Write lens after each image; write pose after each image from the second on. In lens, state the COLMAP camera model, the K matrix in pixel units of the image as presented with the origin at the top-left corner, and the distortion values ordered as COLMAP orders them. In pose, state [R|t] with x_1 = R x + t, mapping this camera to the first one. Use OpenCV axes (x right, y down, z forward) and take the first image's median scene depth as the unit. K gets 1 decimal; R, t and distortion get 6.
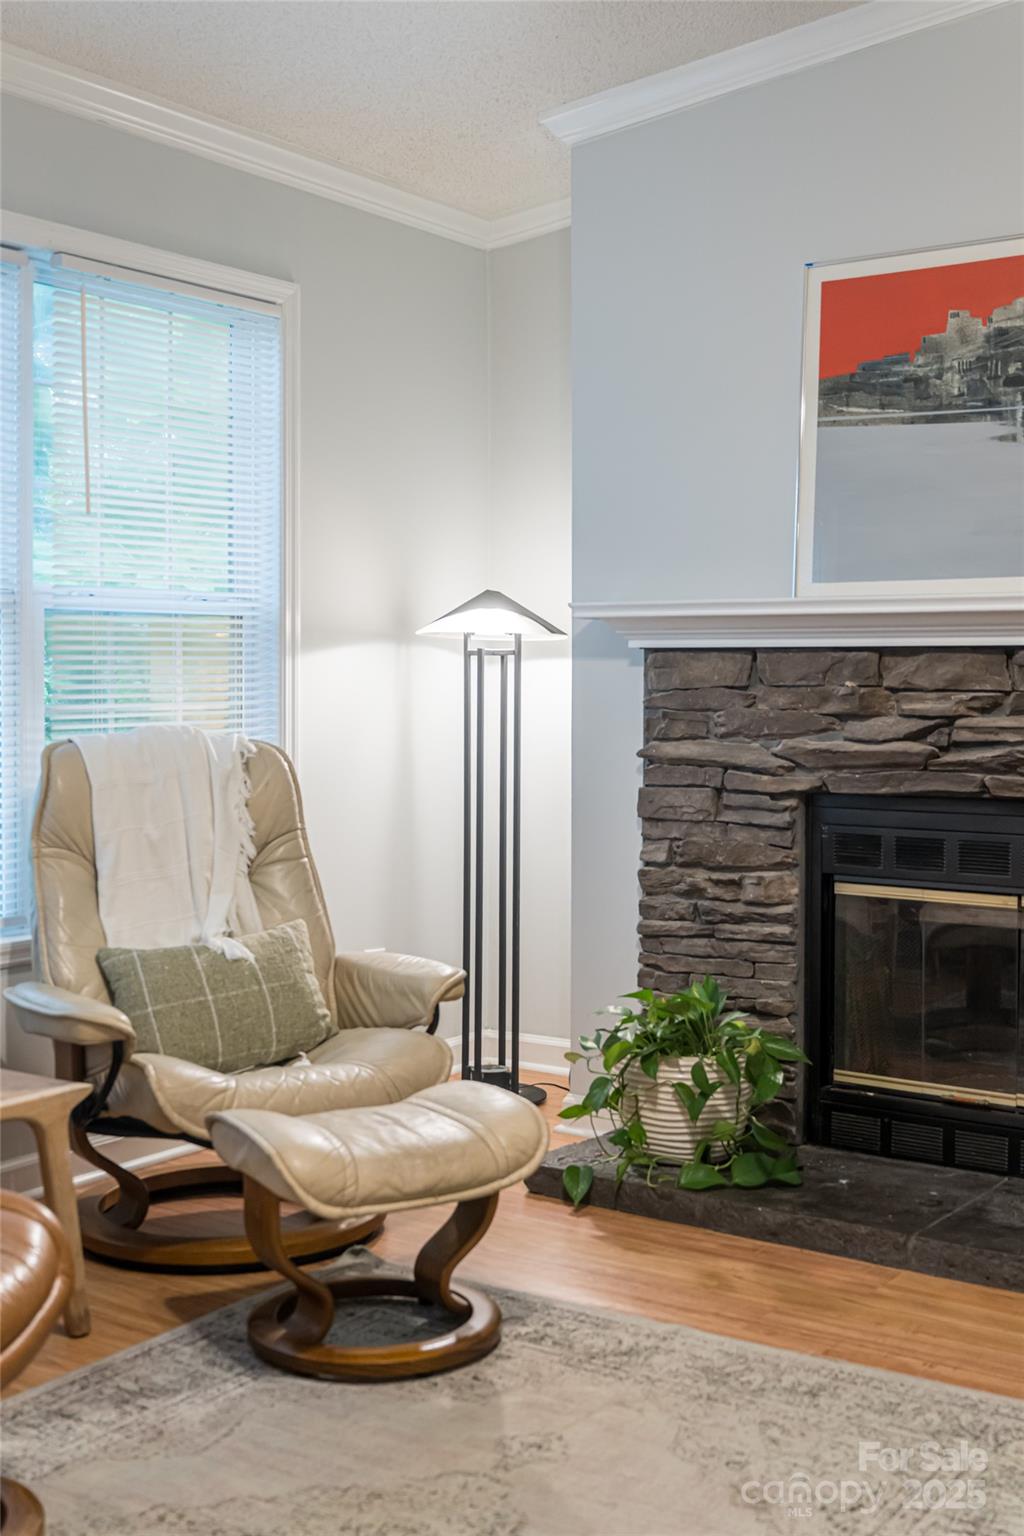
lens RADIAL K [[1885.0, 0, 524.6], [0, 1885.0, 690.7], [0, 0, 1]] dist [-0.007011, 0.000000]
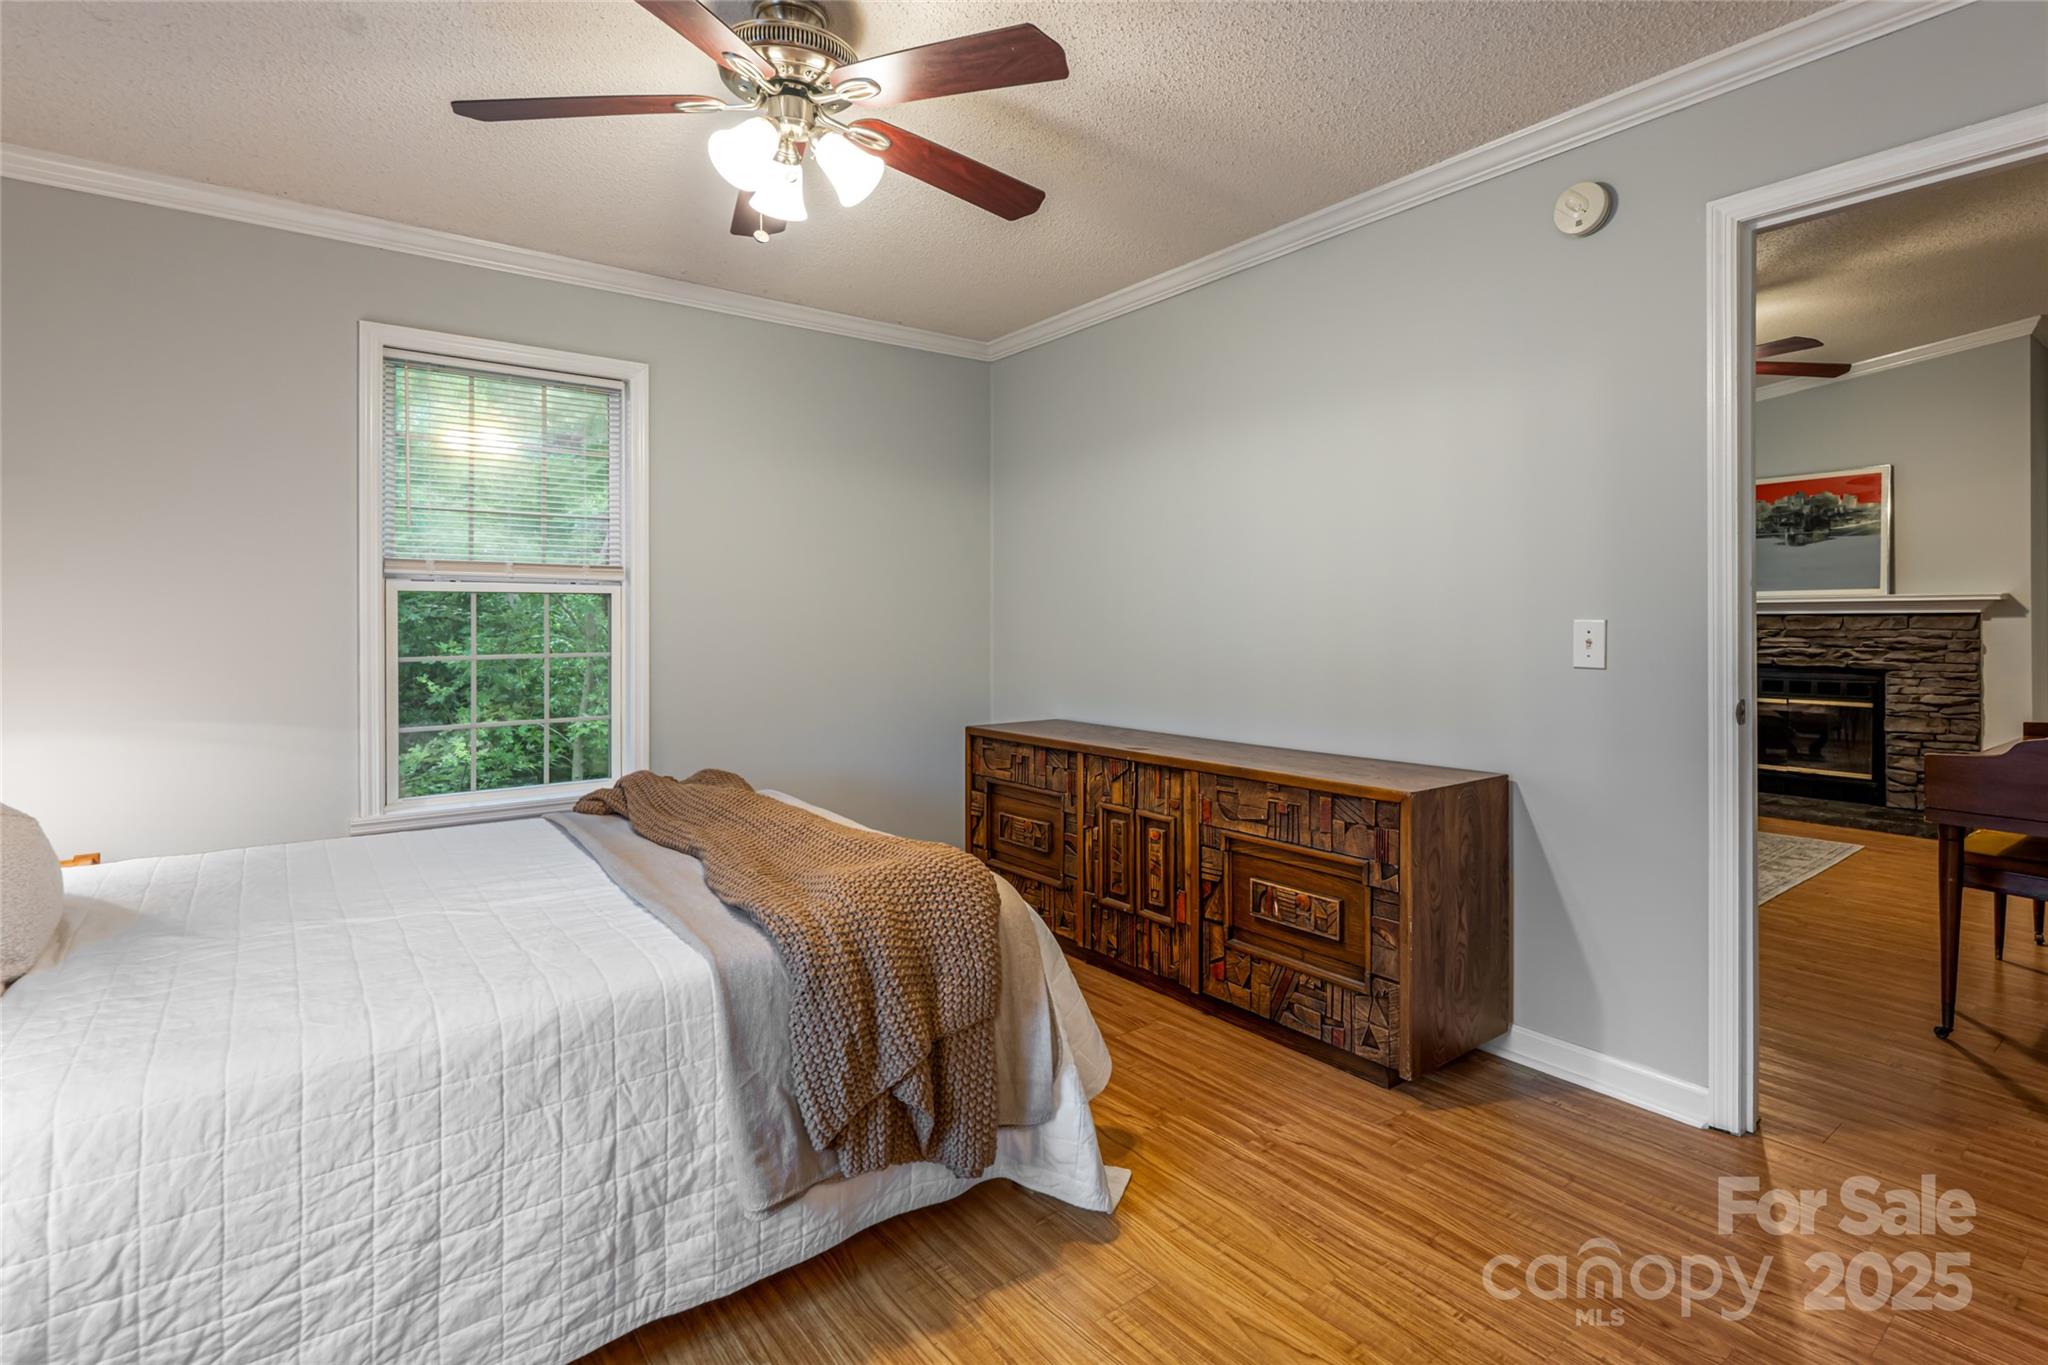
lens RADIAL K [[1013.4, 0, 1077.9], [0, 1013.4, 614.9], [0, 0, 1]] dist [0.003099, -0.000163]
pose [[0.958686, -0.004490, -0.284431, -0.342441], [0.000146, 0.999883, -0.015295, 0.001929], [0.284466, 0.014622, 0.958575, -0.822283]]
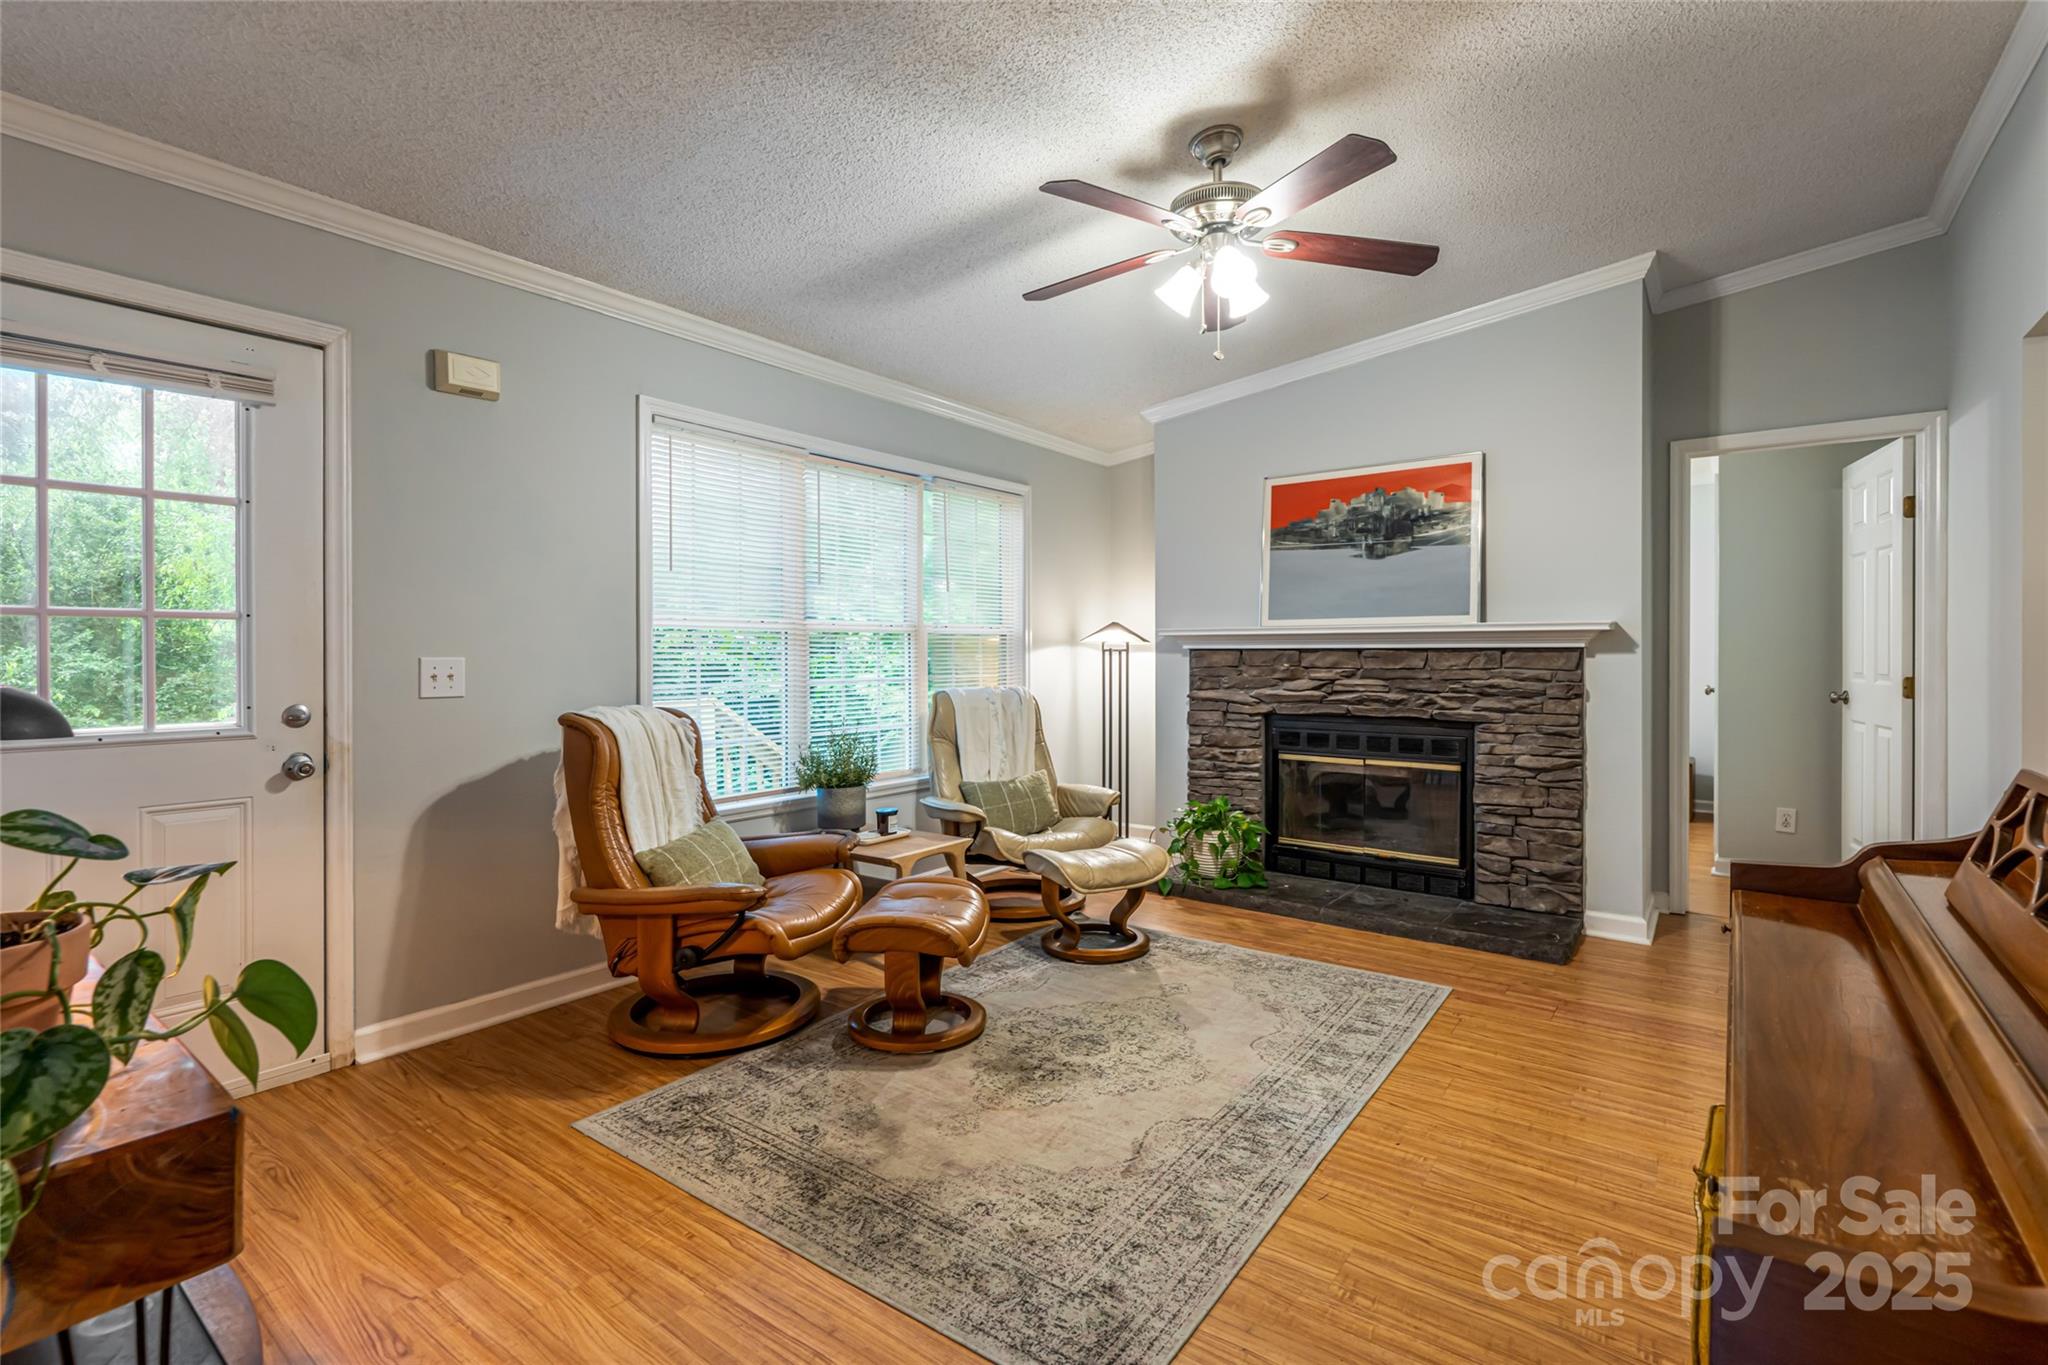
lens RADIAL K [[951.3, 0, 1034.7], [0, 951.3, 654.8], [0, 0, 1]] dist [0.000732, -0.001554]
pose [[0.999340, -0.003662, -0.036145, -0.087290], [0.003458, 0.999978, -0.005710, -0.010488], [0.036165, 0.005582, 0.999330, -0.146611]]
